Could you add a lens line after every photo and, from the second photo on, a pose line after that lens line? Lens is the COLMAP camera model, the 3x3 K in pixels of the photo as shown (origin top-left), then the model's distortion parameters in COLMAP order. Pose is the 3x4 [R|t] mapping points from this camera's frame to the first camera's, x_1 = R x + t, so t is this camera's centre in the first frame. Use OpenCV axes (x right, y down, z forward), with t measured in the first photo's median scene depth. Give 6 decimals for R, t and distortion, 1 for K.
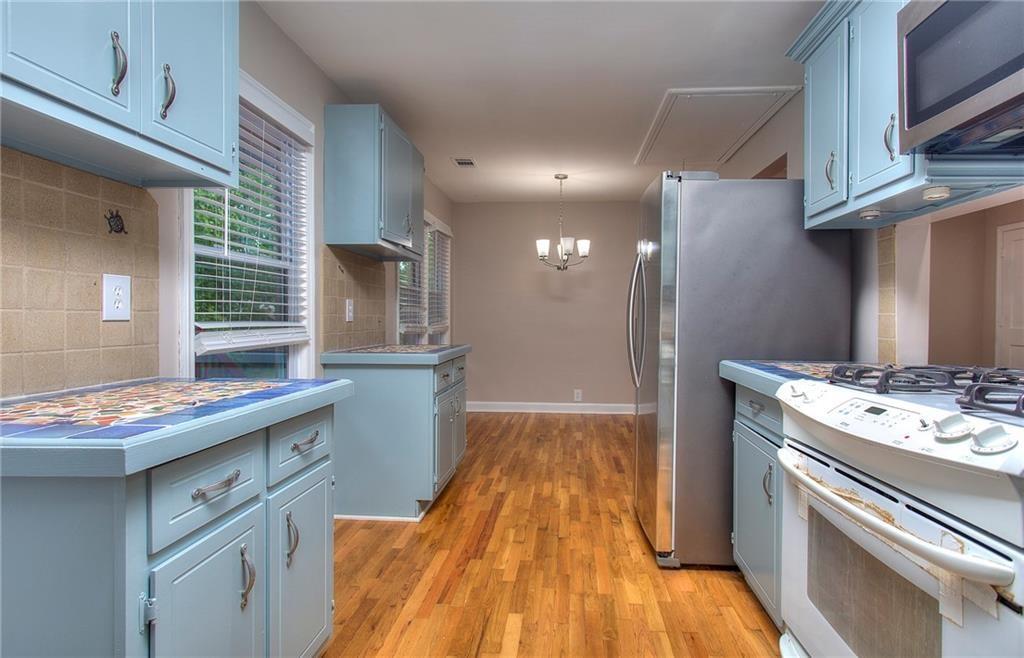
lens RADIAL K [[520.7, 0, 541.3], [0, 520.7, 322.0], [0, 0, 1]] dist [-0.000721, 0.001261]
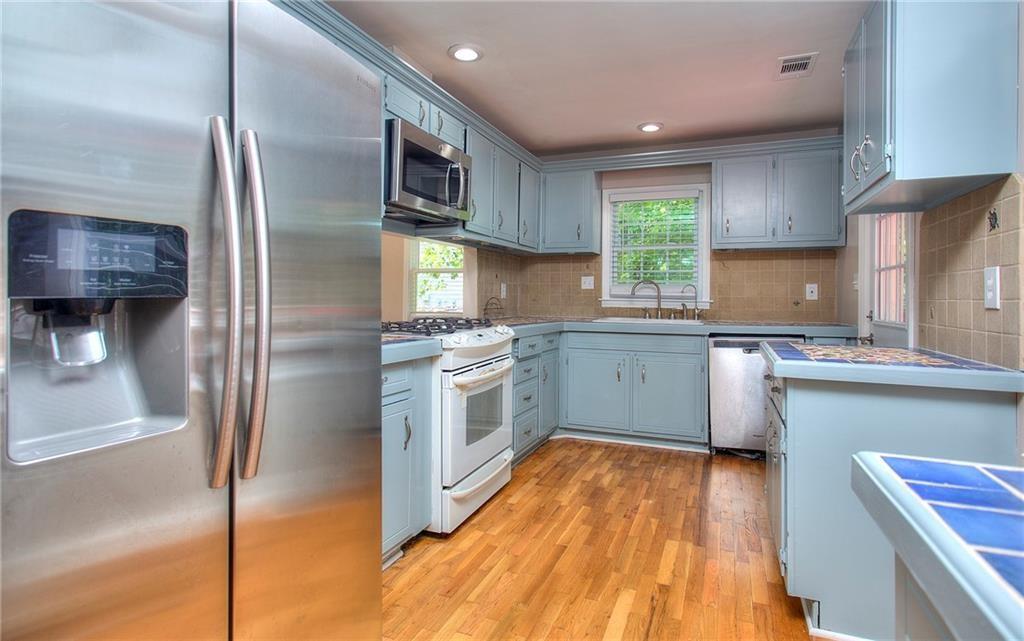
lens RADIAL K [[514.4, 0, 512.7], [0, 514.4, 290.2], [0, 0, 1]] dist [0.001531, 0.001238]
pose [[-0.942192, -0.010877, 0.334898, -0.142350], [-0.012352, 0.999921, -0.002273, -0.016827], [-0.334847, -0.006278, -0.942252, 1.485877]]
